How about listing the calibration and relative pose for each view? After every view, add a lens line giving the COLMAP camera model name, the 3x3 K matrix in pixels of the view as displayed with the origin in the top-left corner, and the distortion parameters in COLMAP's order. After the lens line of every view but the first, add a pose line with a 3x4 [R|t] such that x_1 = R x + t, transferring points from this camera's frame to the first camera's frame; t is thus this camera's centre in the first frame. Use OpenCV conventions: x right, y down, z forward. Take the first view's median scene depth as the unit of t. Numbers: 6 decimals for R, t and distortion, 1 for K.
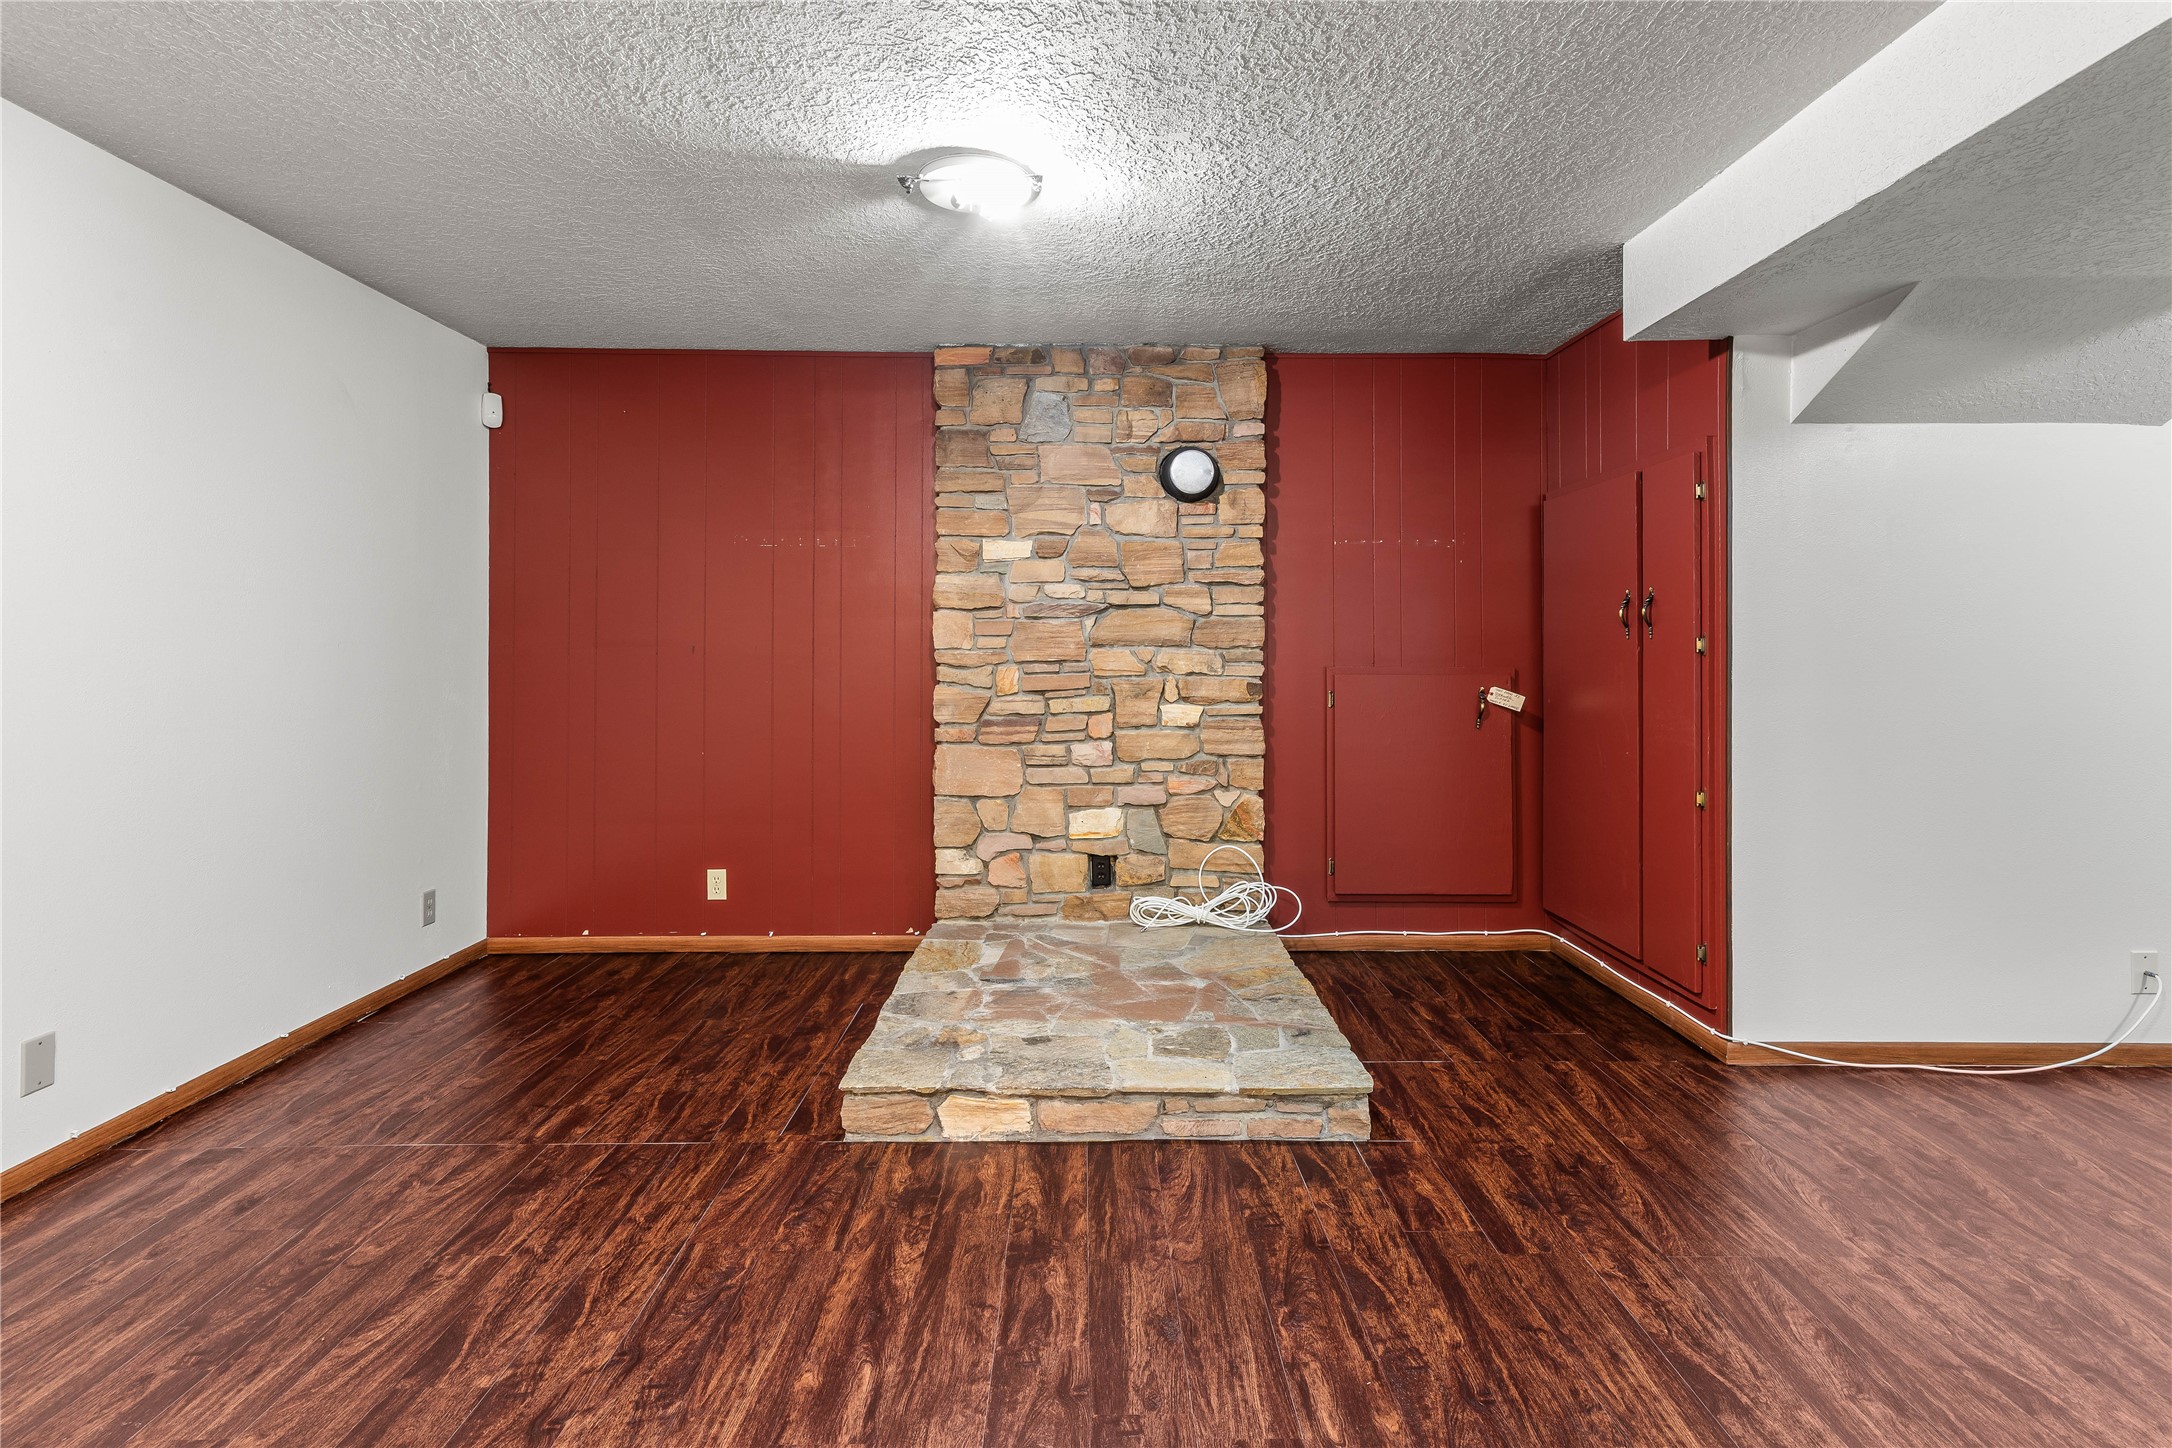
lens RADIAL K [[1019.6, 0, 1084.1], [0, 1019.6, 648.3], [0, 0, 1]] dist [0.001742, 0.000004]
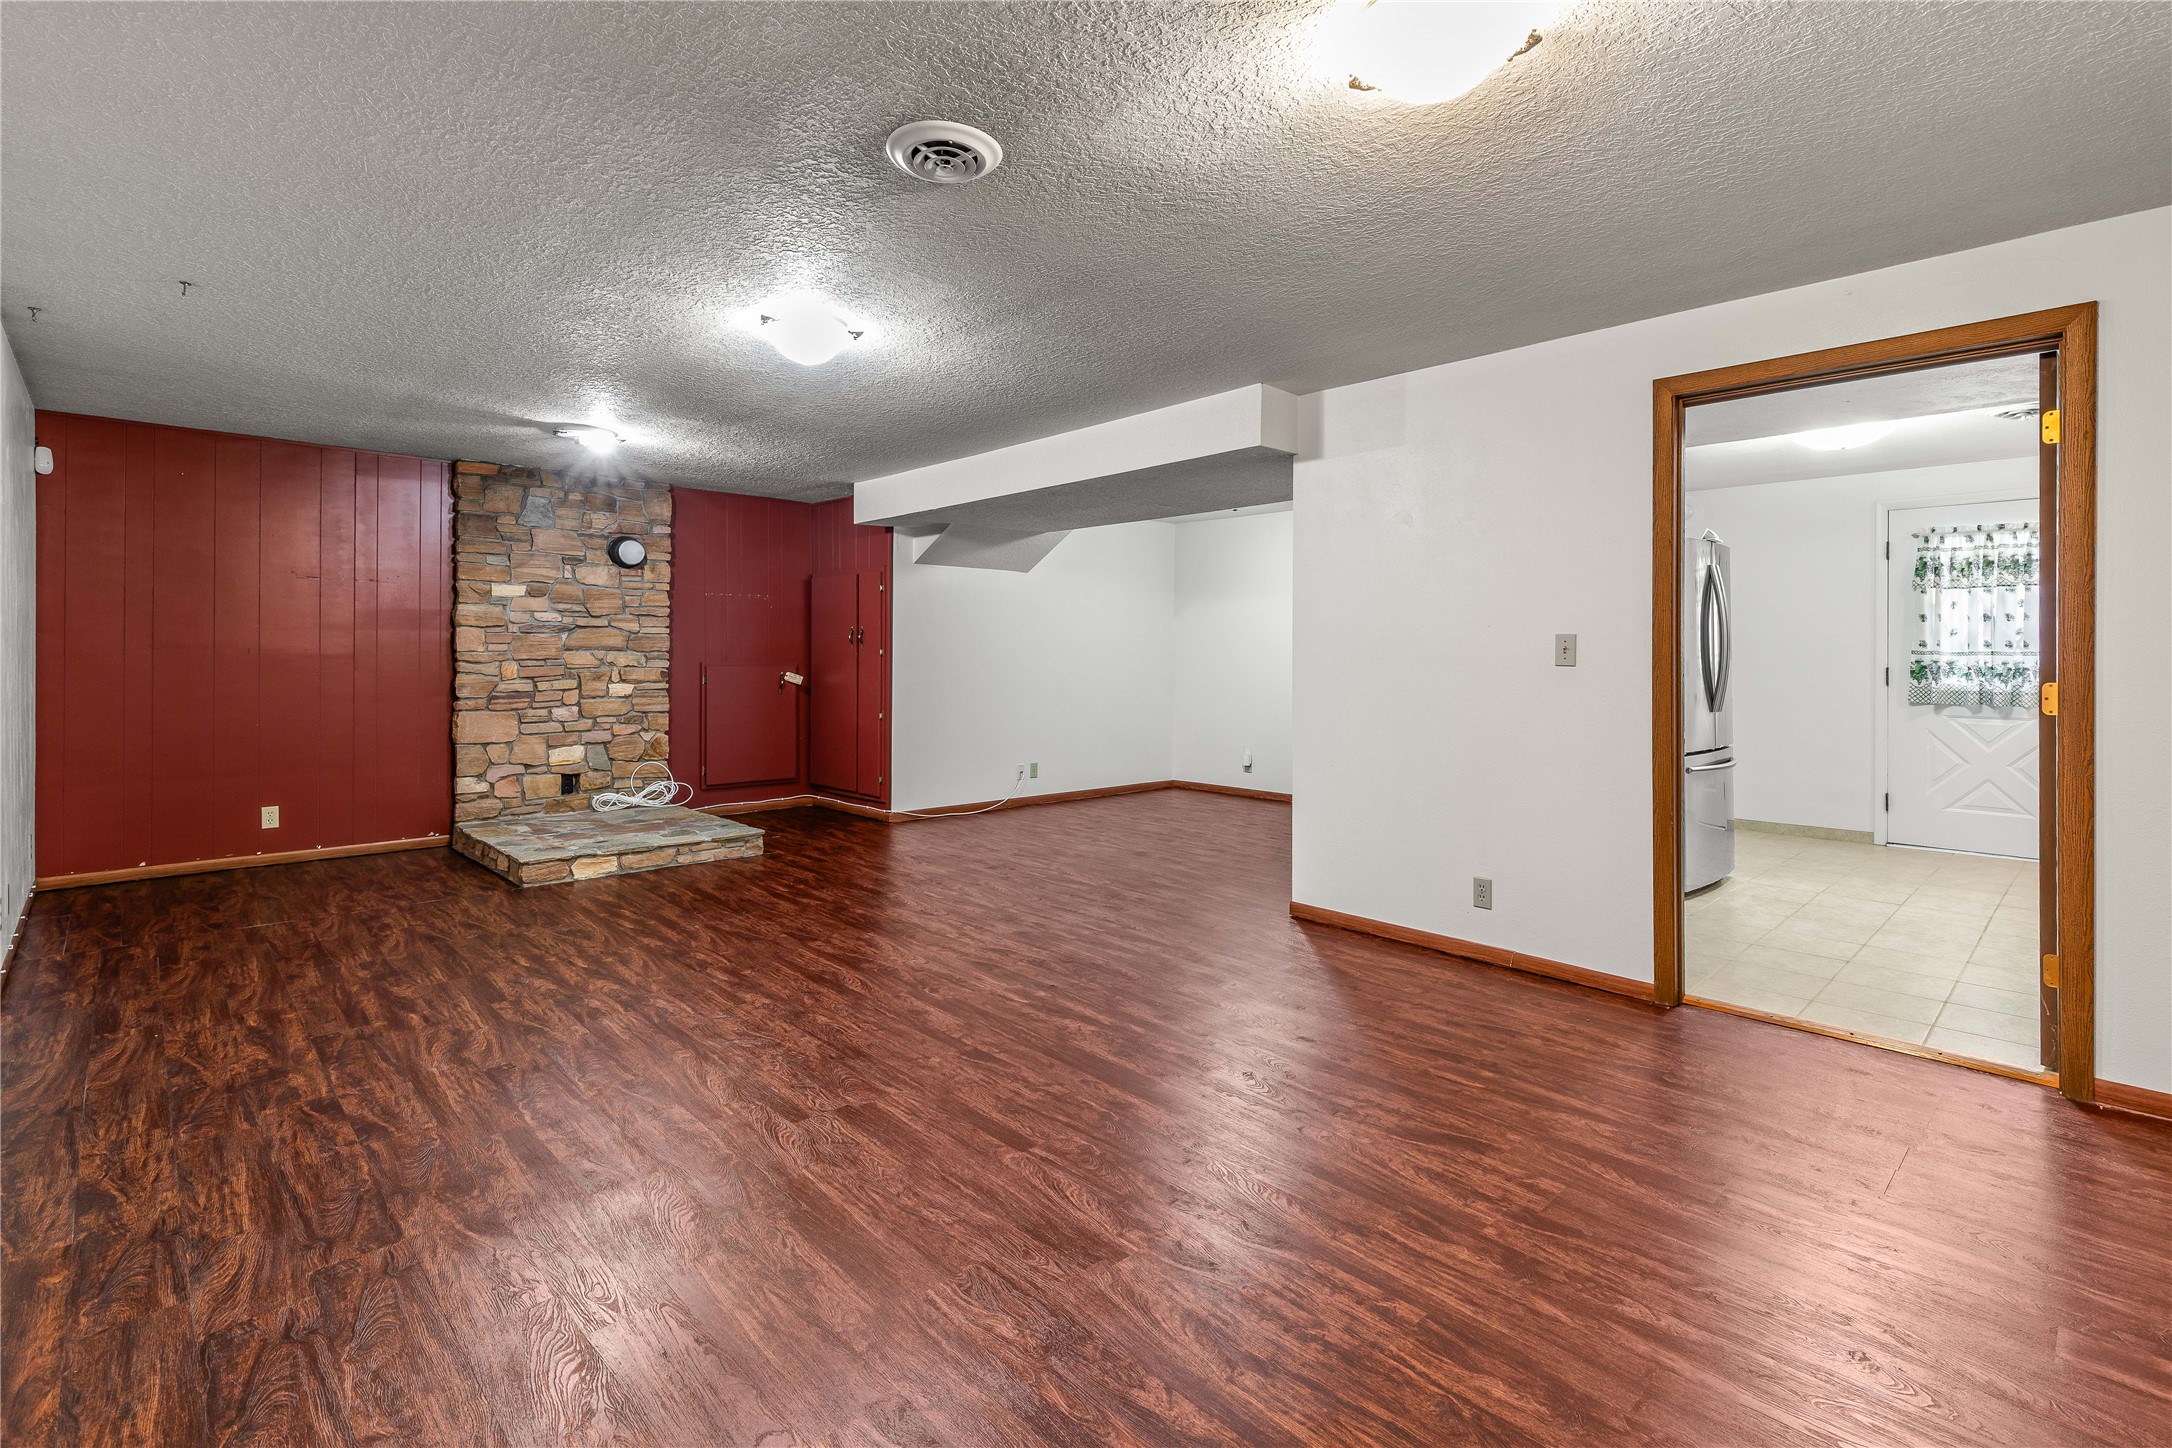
lens RADIAL K [[1000.7, 0, 1100.0], [0, 1000.7, 647.7], [0, 0, 1]] dist [0.000005, 0.000256]
pose [[0.721005, 0.008006, 0.692884, -0.502734], [-0.007307, 0.999965, -0.003951, -0.006074], [-0.692892, -0.002214, 0.721038, -0.807095]]
